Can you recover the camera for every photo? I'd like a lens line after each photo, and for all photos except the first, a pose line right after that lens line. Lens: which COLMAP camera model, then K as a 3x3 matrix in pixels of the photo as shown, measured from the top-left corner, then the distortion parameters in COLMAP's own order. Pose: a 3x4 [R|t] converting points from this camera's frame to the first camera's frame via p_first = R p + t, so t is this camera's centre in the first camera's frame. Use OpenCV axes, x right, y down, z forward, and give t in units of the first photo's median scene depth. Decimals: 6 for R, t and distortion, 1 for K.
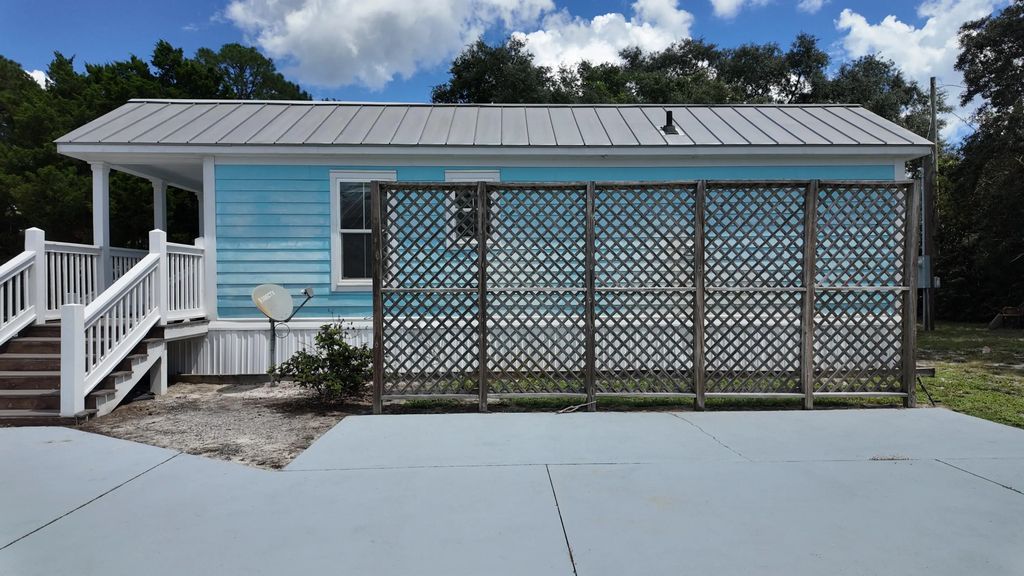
lens RADIAL K [[592.1, 0, 510.9], [0, 592.1, 292.9], [0, 0, 1]] dist [0.023565, -0.001775]
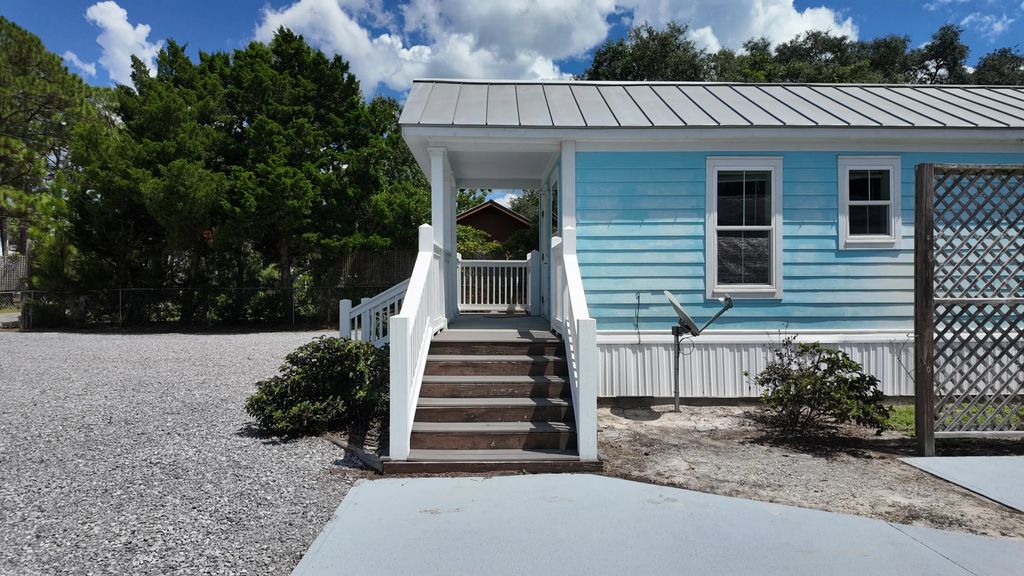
lens RADIAL K [[592.1, 0, 512.7], [0, 592.1, 289.3], [0, 0, 1]] dist [0.023565, -0.001775]
pose [[0.999719, -0.001736, 0.023650, -0.601927], [0.001897, 0.999975, -0.006766, -0.010806], [-0.023638, 0.006809, 0.999697, 0.148971]]
